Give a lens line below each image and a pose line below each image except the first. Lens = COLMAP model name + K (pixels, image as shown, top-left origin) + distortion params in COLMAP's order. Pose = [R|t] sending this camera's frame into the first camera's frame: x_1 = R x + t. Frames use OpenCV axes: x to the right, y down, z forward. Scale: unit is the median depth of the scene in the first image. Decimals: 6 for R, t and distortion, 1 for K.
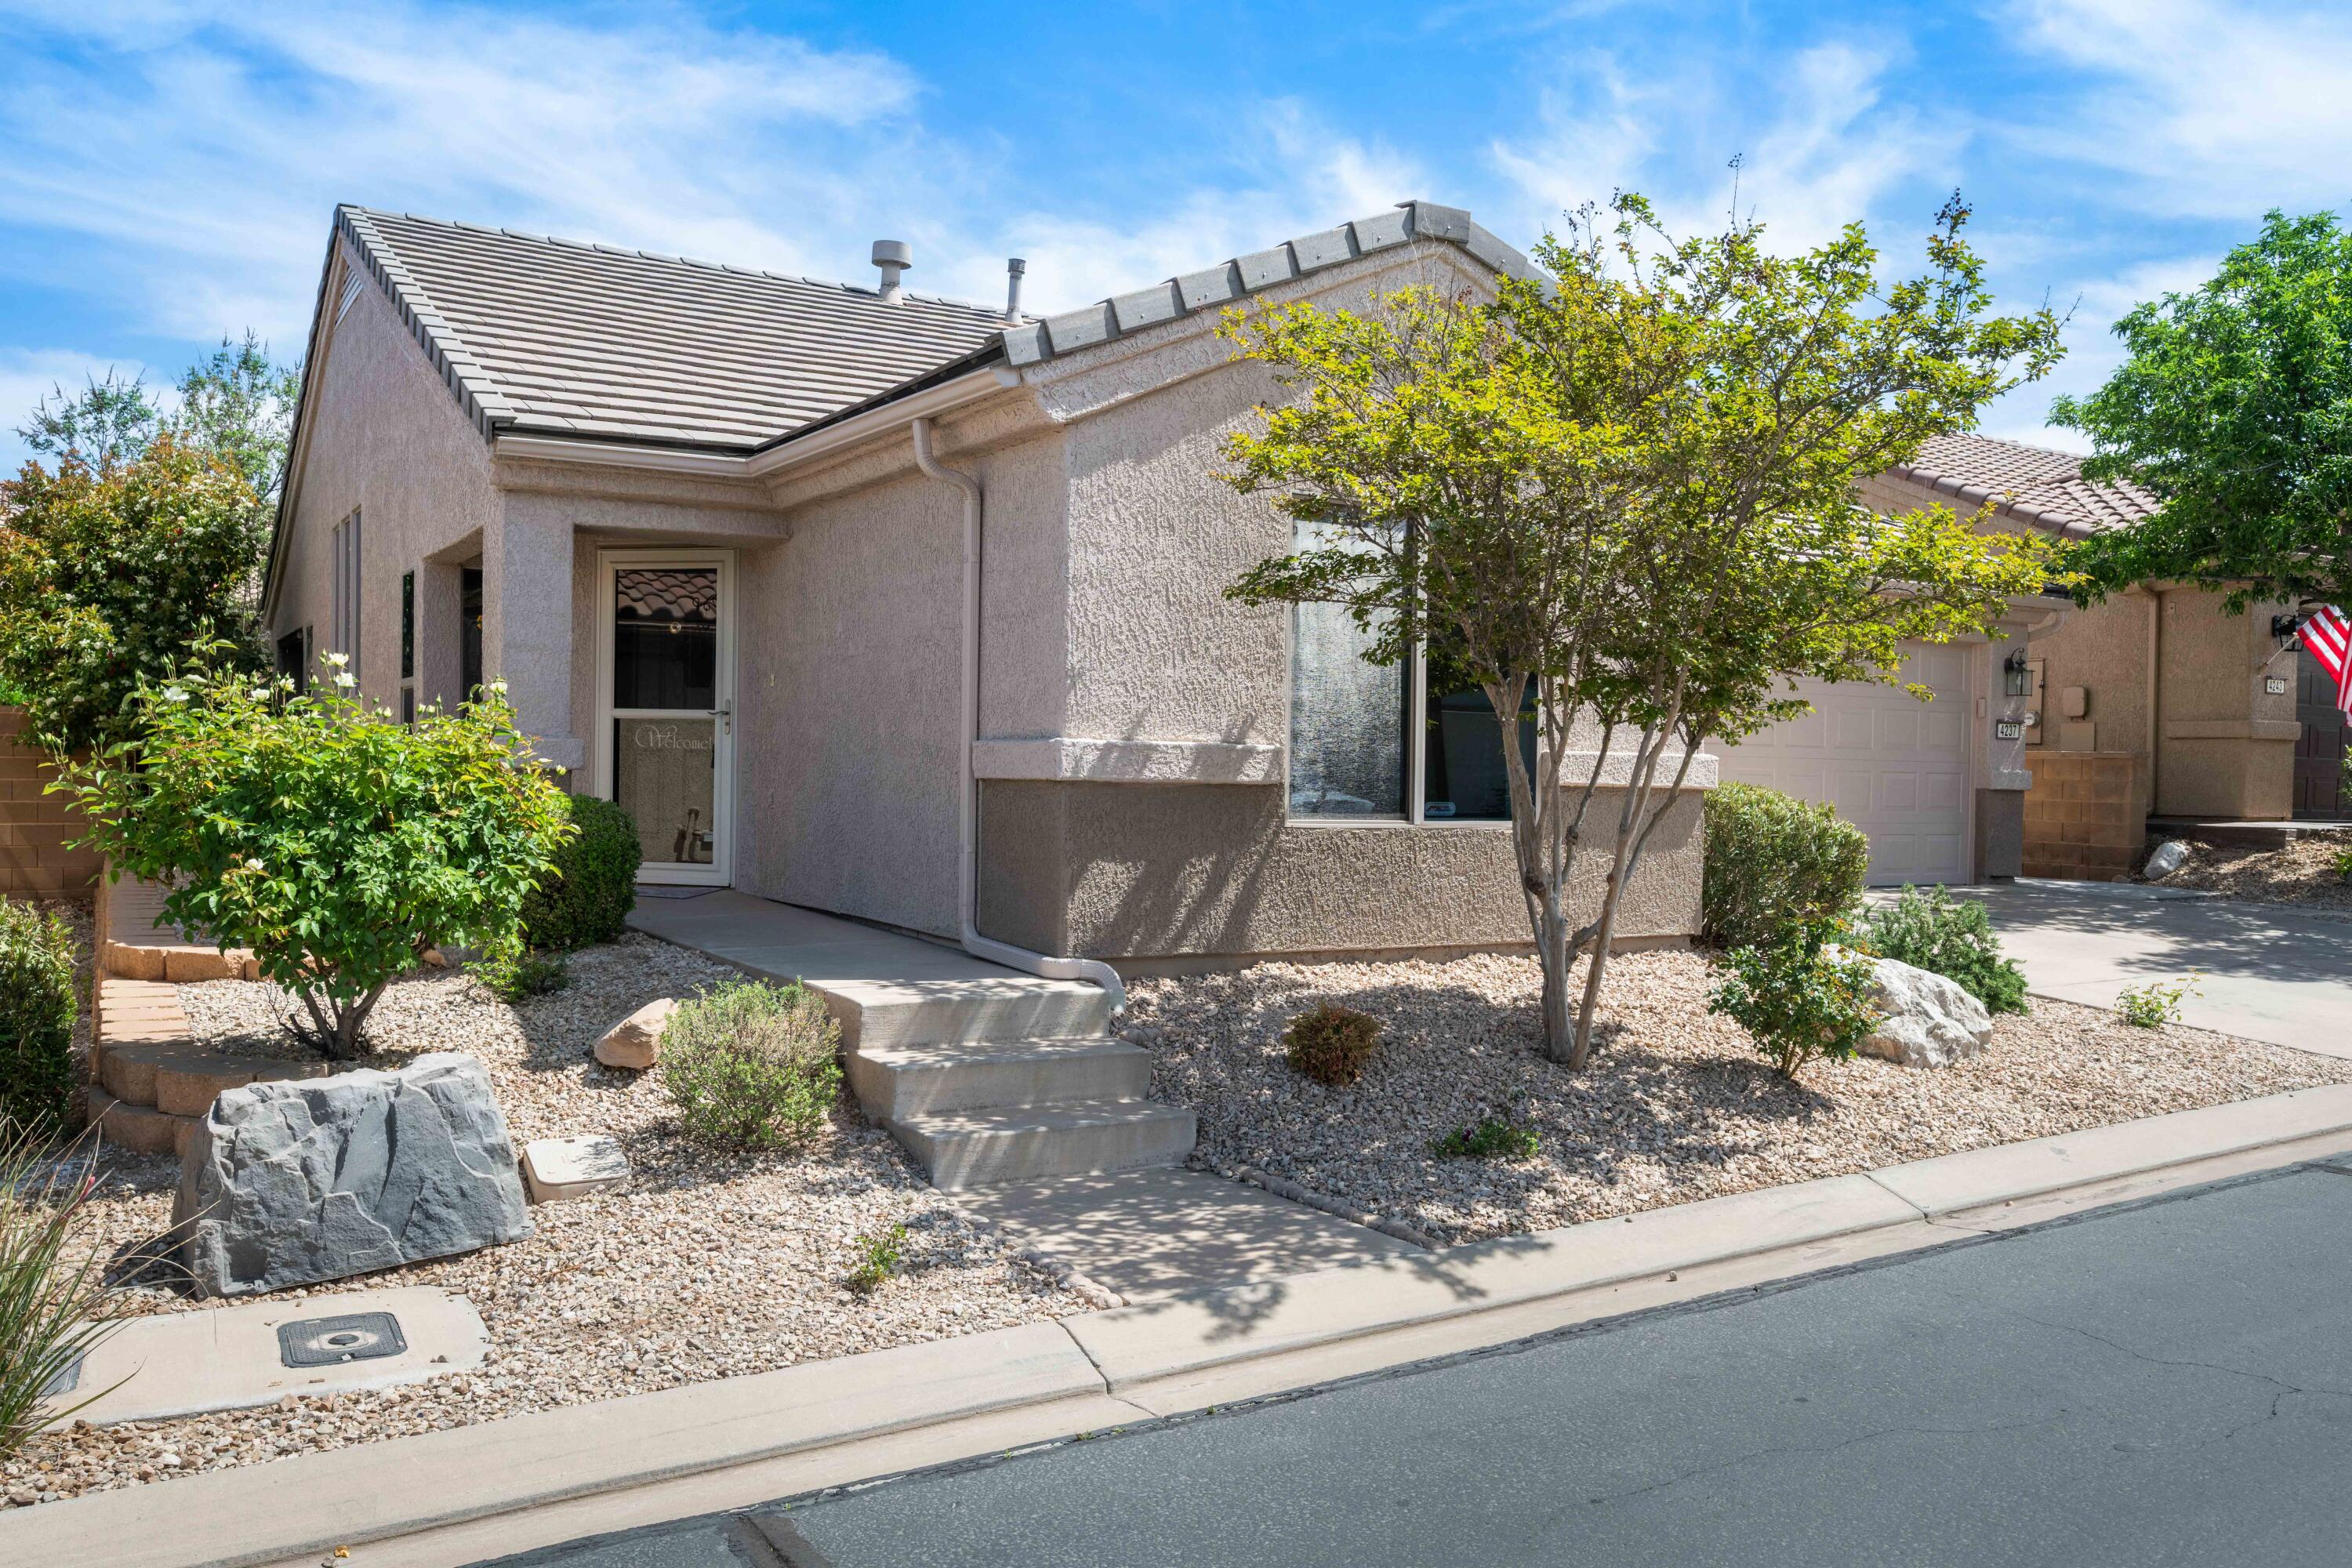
lens RADIAL K [[1809.7, 0, 1178.8], [0, 1809.7, 781.8], [0, 0, 1]] dist [0.003007, 0.000441]
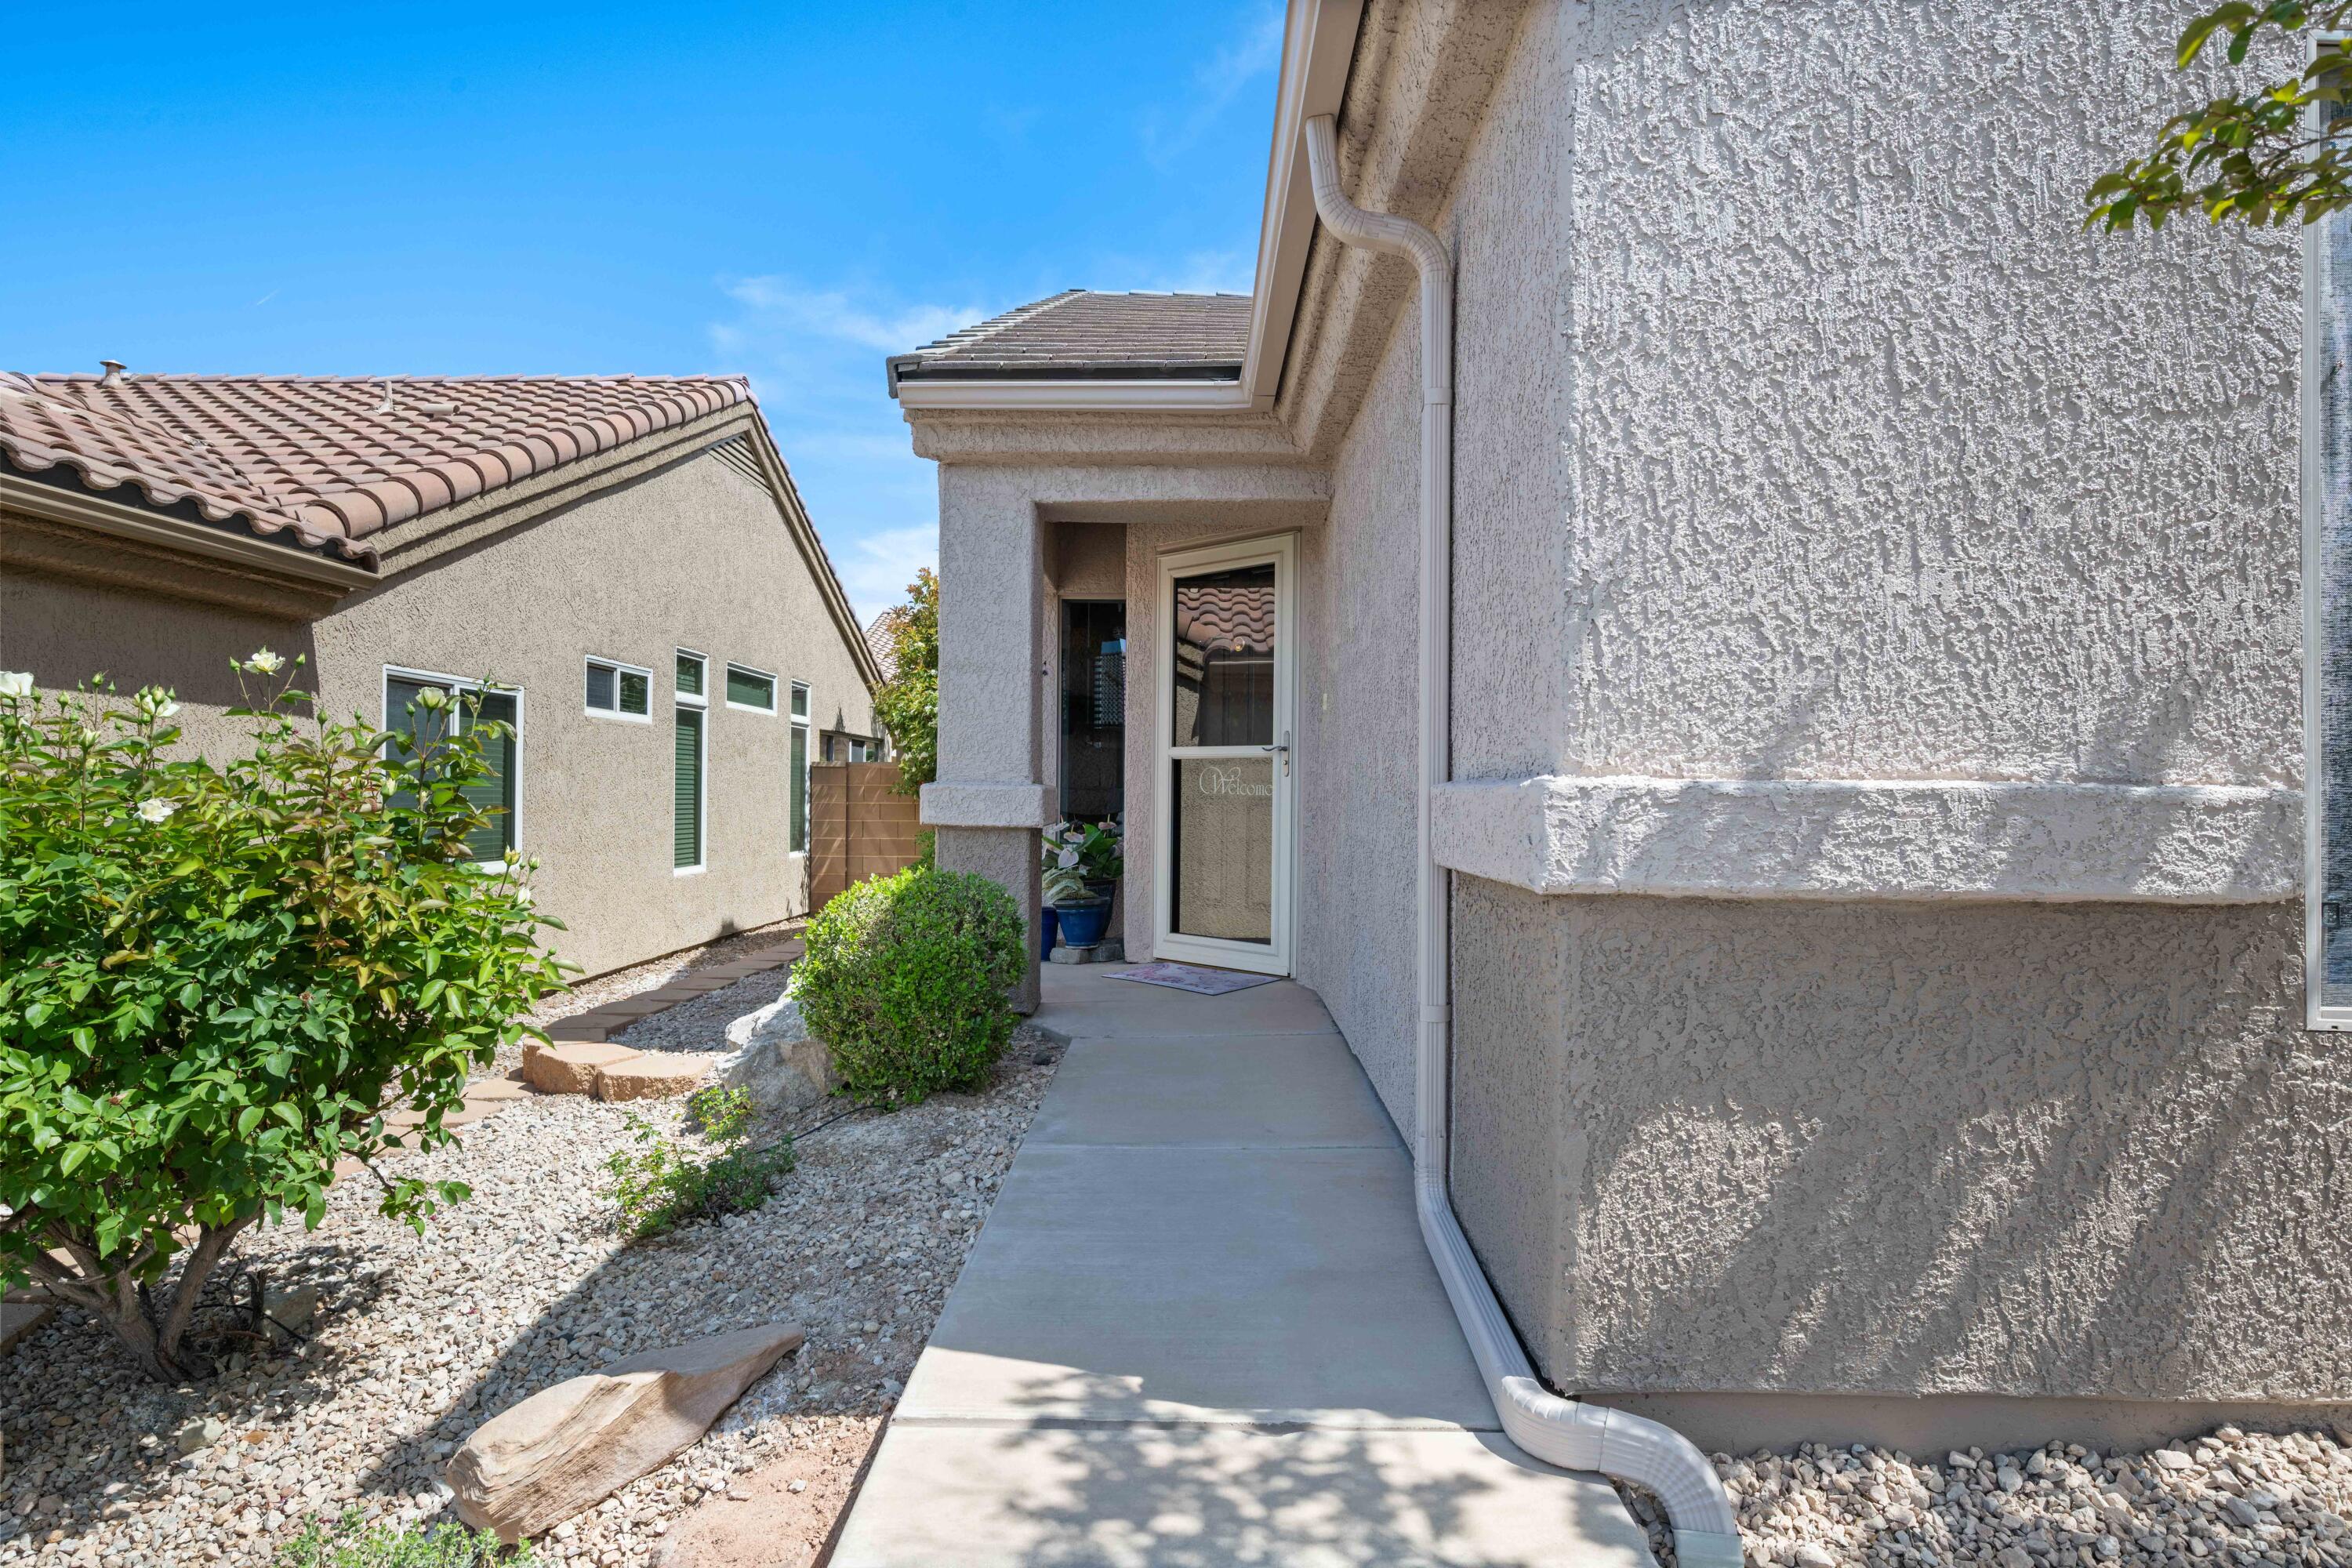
lens RADIAL K [[1333.3, 0, 1183.1], [0, 1333.3, 793.1], [0, 0, 1]] dist [-0.001196, 0.001106]
pose [[0.848384, -0.009915, -0.529289, 0.013319], [0.002899, 0.999897, -0.014085, -0.016284], [0.529374, 0.010415, 0.848325, 0.699325]]
